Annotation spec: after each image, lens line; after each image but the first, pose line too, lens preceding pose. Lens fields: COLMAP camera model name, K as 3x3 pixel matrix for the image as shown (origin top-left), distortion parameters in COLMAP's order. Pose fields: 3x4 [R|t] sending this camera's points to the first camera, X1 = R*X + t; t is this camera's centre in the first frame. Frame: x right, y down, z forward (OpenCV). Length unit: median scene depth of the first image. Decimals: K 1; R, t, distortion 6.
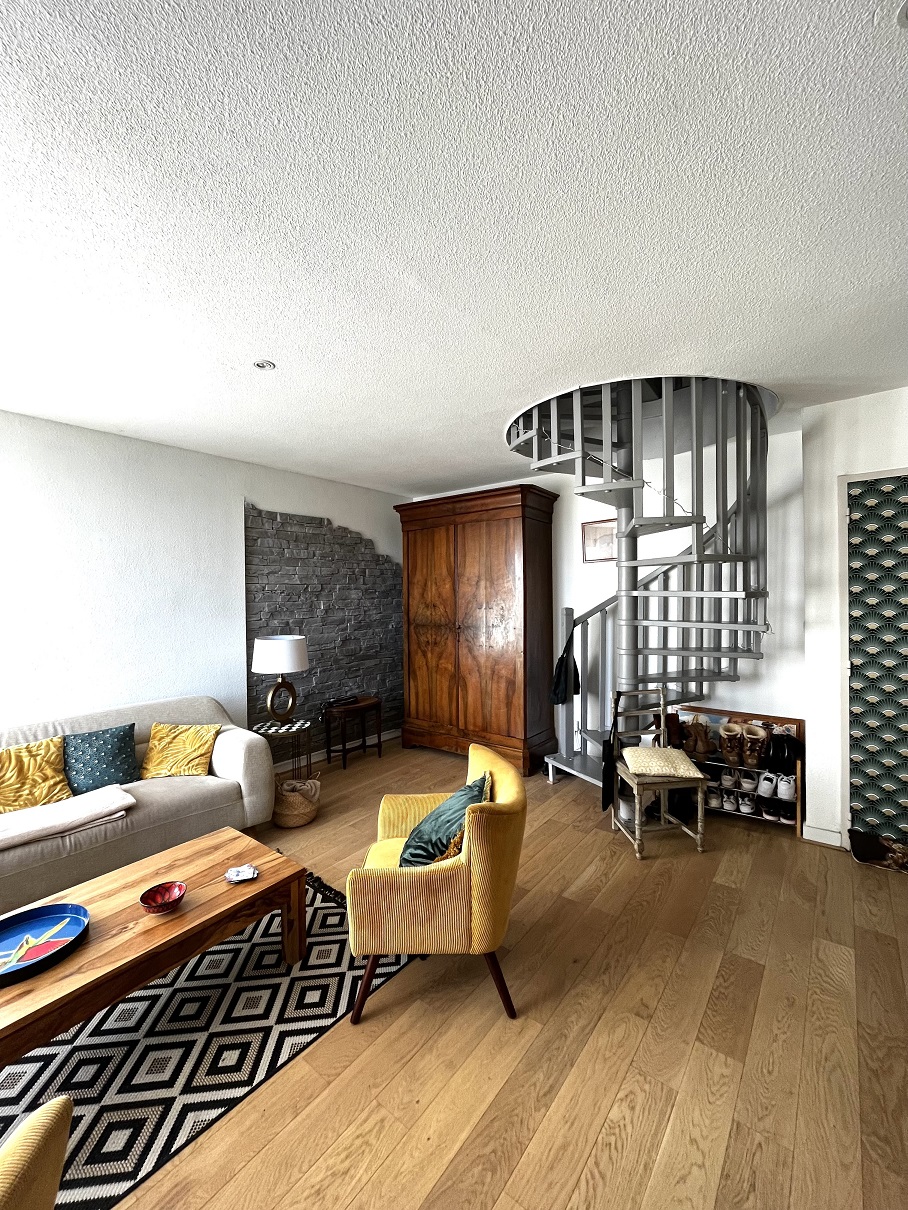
lens RADIAL K [[492.2, 0, 453.9], [0, 492.2, 603.8], [0, 0, 1]] dist [-0.003500, 0.000209]
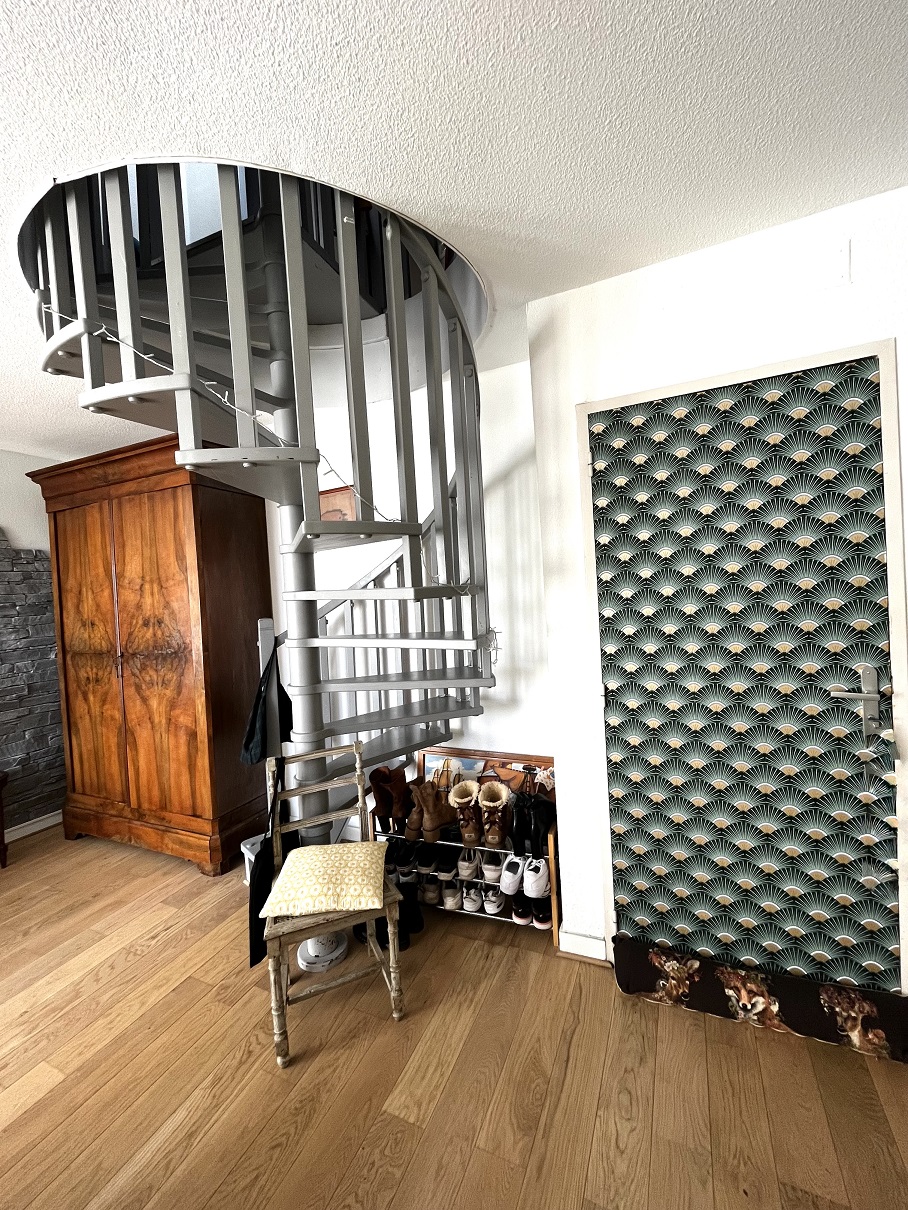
lens RADIAL K [[495.5, 0, 454.0], [0, 495.5, 605.0], [0, 0, 1]] dist [-0.002241, -0.000265]
pose [[0.970859, -0.050402, 0.234291, 0.395815], [0.049009, 0.998729, 0.011767, -0.007188], [-0.234586, 0.000058, 0.972095, 0.342529]]
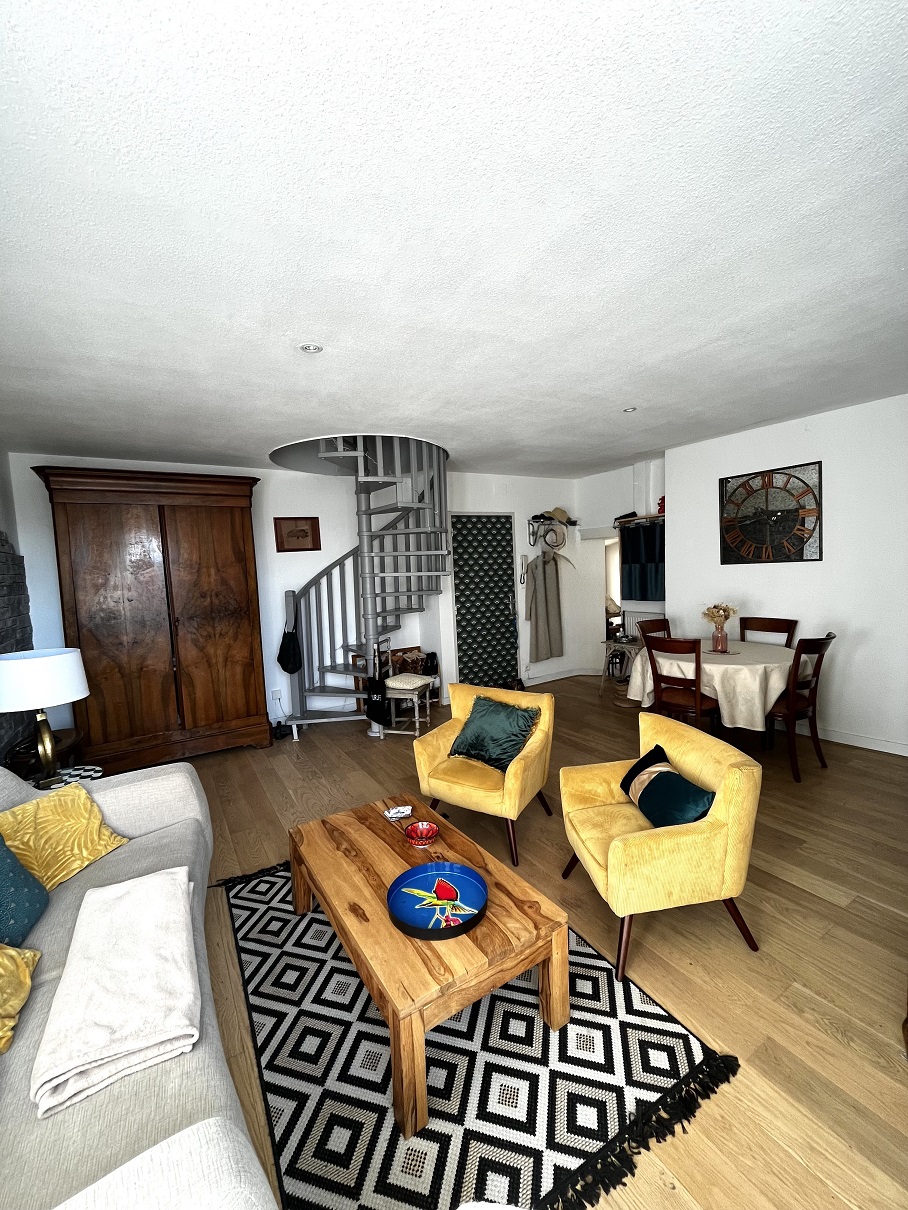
lens RADIAL K [[492.2, 0, 453.9], [0, 492.2, 603.8], [0, 0, 1]] dist [-0.003500, 0.000209]
pose [[0.345564, -0.071408, 0.935674, -0.897899], [0.057171, 0.996850, 0.054963, -0.002827], [-0.936652, 0.034500, 0.348558, 0.276644]]
